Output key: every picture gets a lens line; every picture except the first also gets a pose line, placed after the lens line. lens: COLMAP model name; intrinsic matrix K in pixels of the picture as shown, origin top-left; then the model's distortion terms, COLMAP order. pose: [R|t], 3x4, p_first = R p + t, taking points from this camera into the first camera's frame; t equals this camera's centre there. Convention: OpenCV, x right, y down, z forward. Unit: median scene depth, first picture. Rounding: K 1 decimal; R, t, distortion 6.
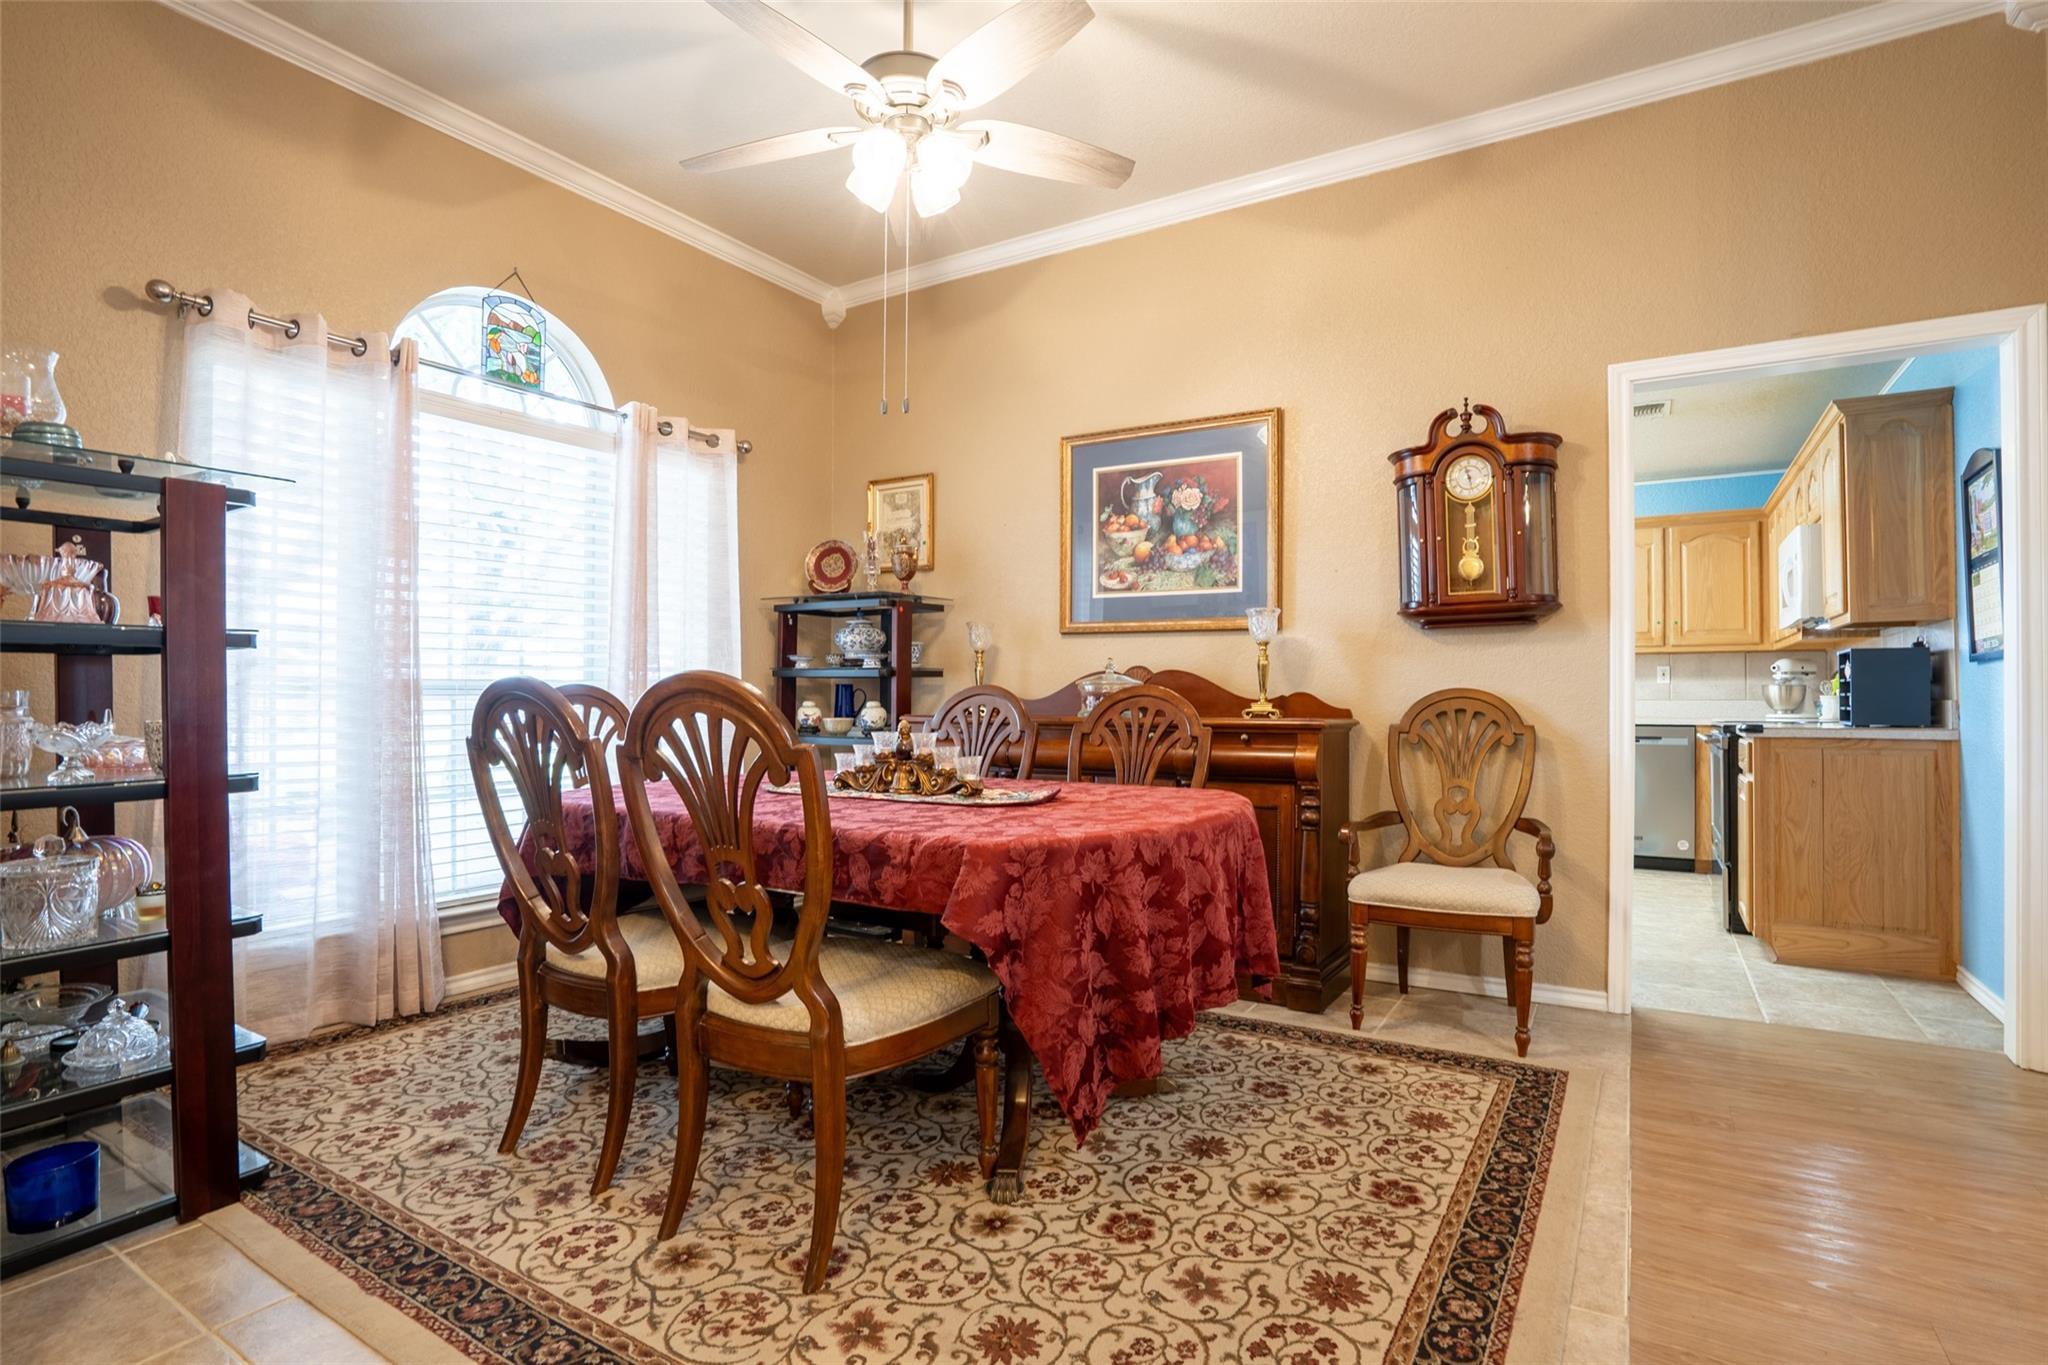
lens RADIAL K [[949.7, 0, 1021.8], [0, 949.7, 689.7], [0, 0, 1]] dist [-0.051787, 0.000366]
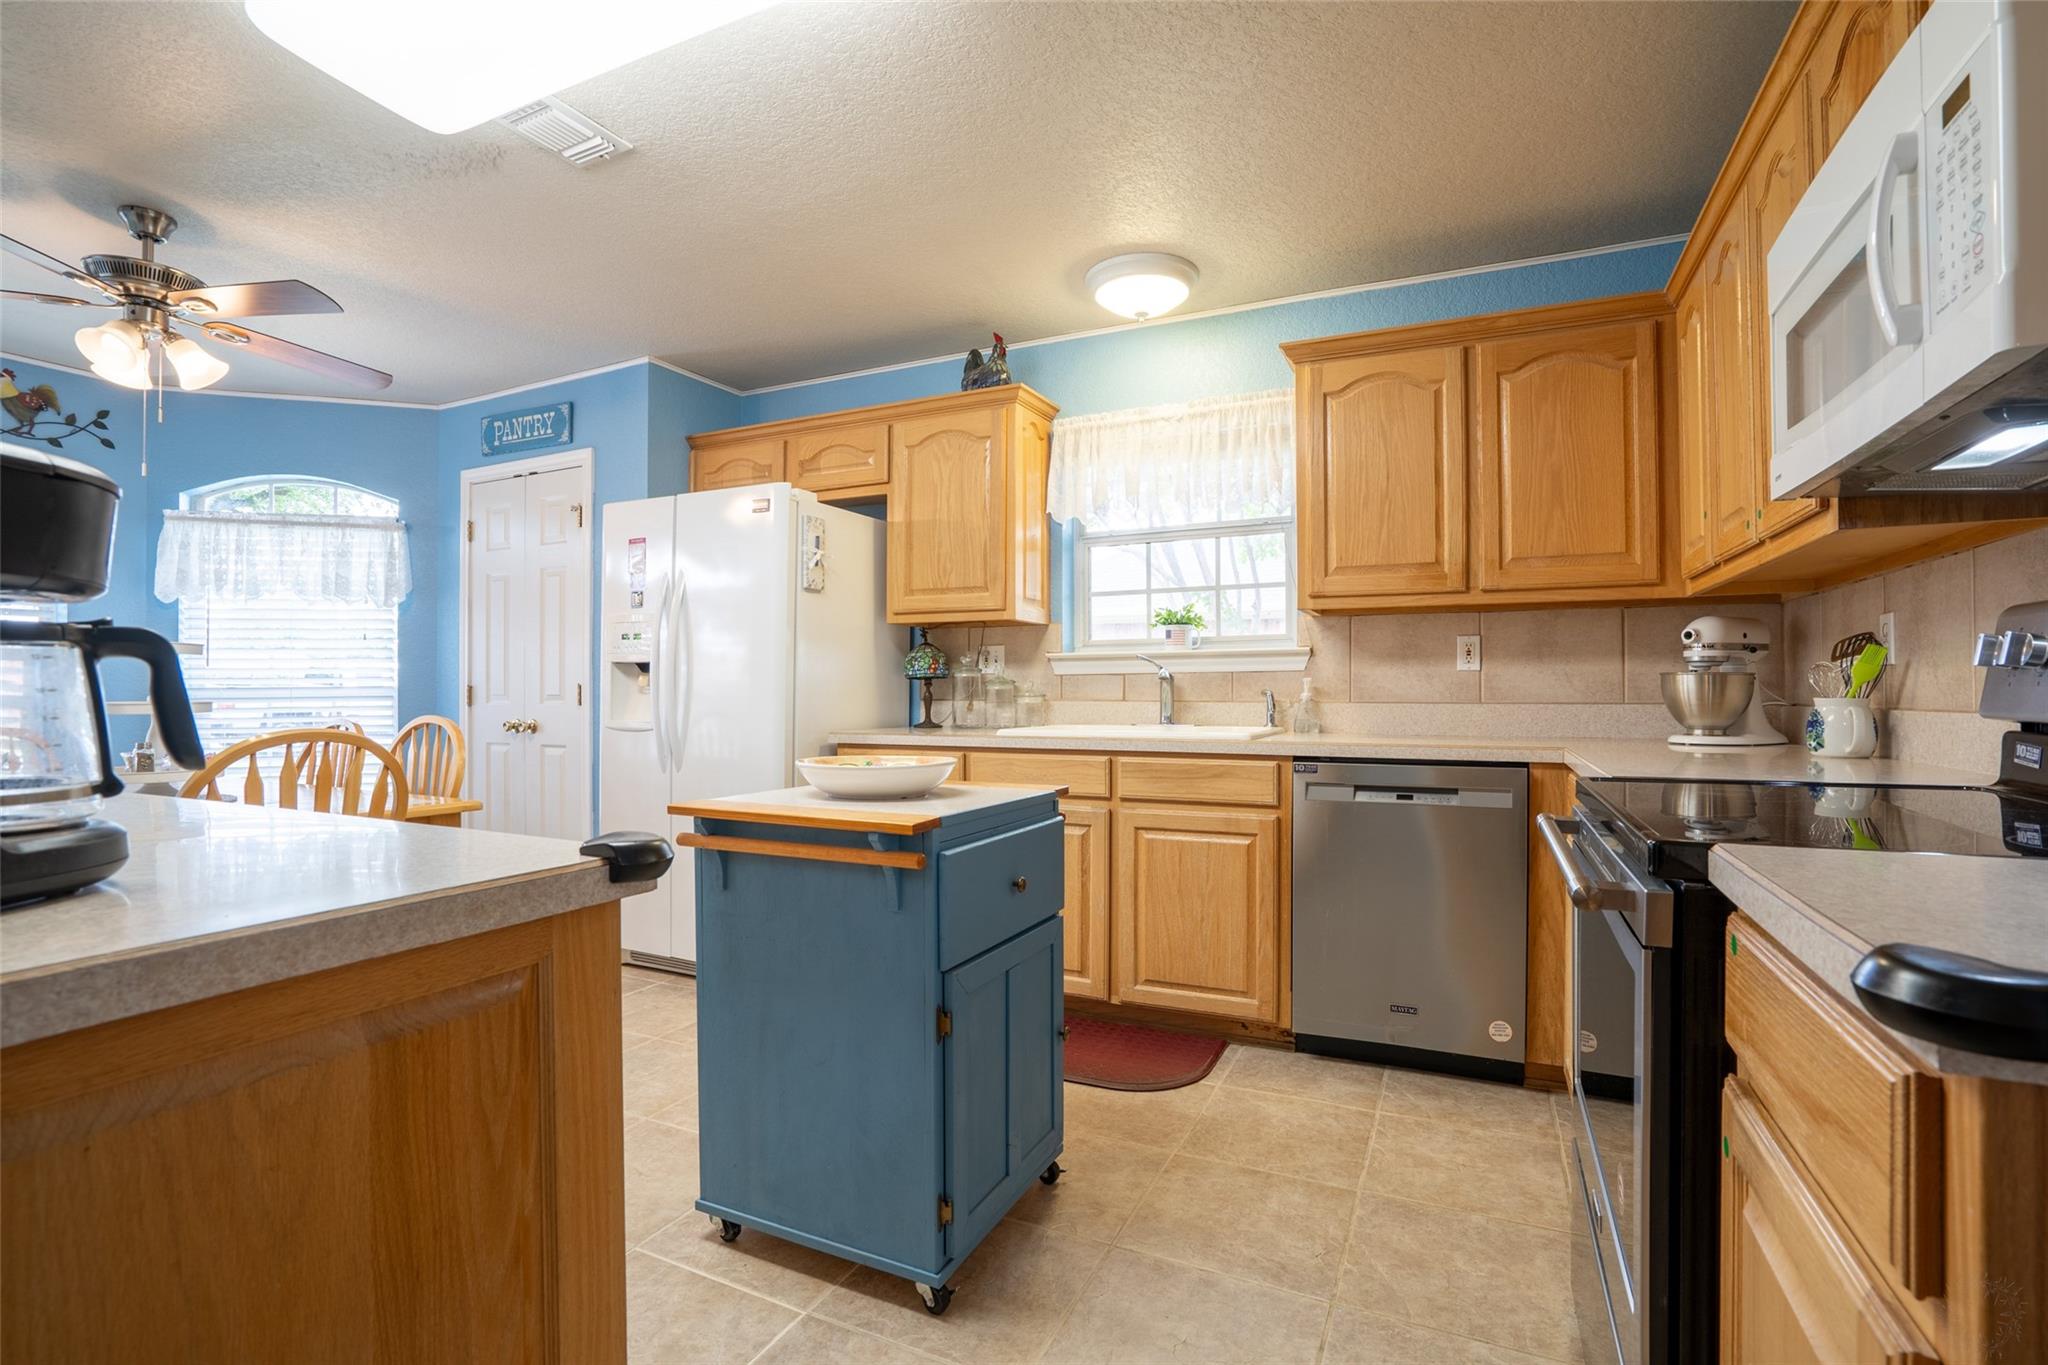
lens RADIAL K [[949.7, 0, 1033.1], [0, 949.7, 681.4], [0, 0, 1]] dist [-0.051787, 0.000366]
pose [[0.989421, 0.005148, 0.144981, 0.418523], [-0.004423, 0.999976, -0.005325, 0.003265], [-0.145005, 0.004627, 0.989420, 0.575638]]
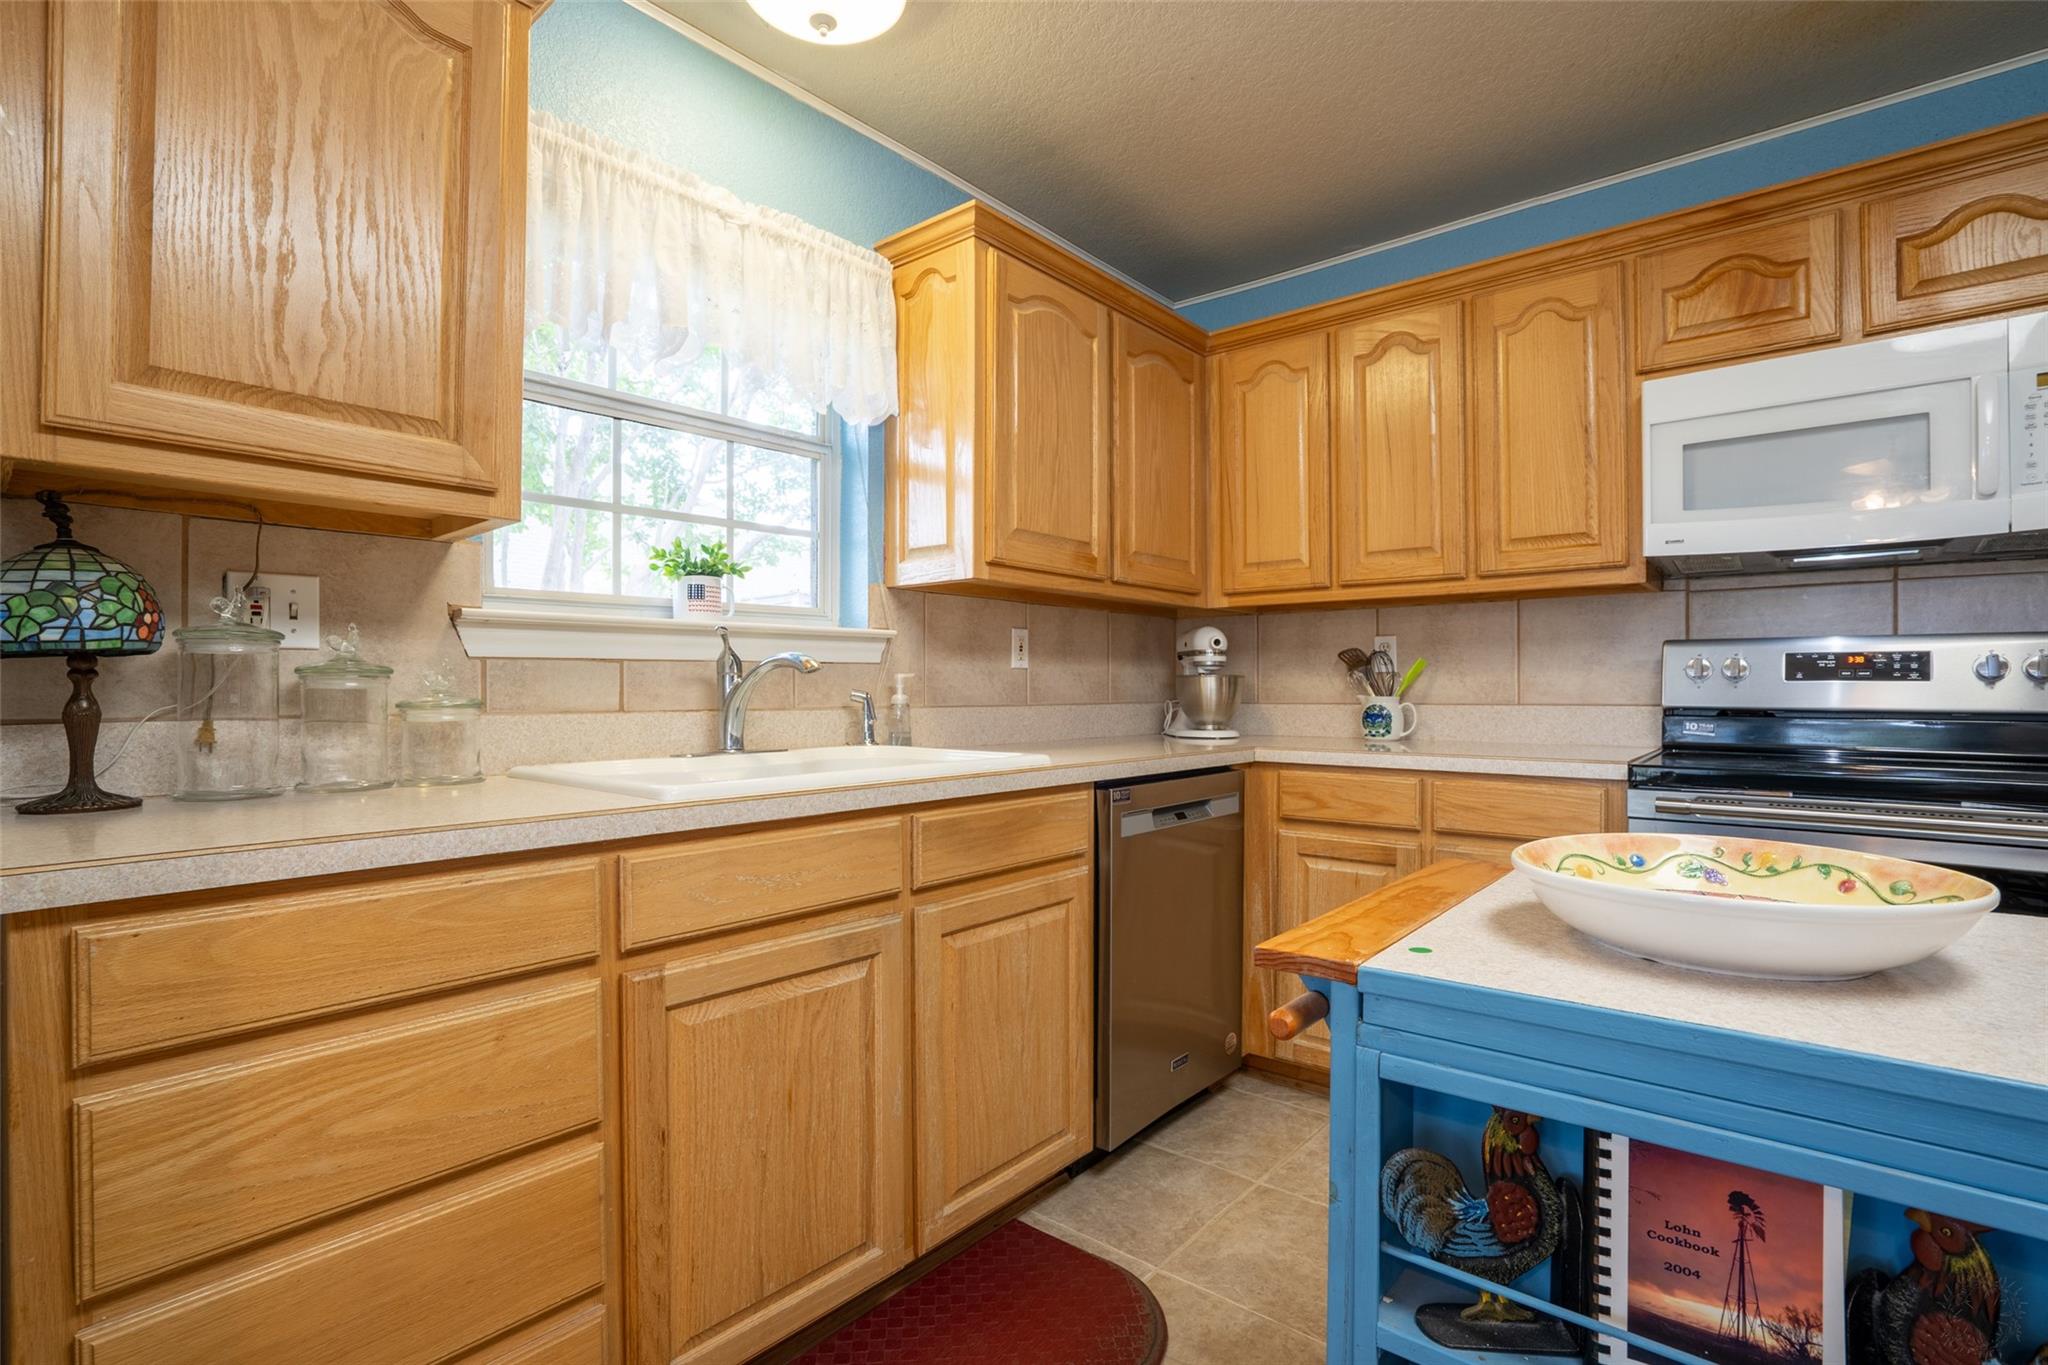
lens RADIAL K [[949.7, 0, 1028.8], [0, 949.7, 689.8], [0, 0, 1]] dist [-0.051787, 0.000366]
pose [[0.118341, 0.001453, 0.992972, 0.262030], [-0.007890, 0.999969, -0.000523, 0.004187], [-0.992942, -0.007772, 0.118349, 1.022825]]
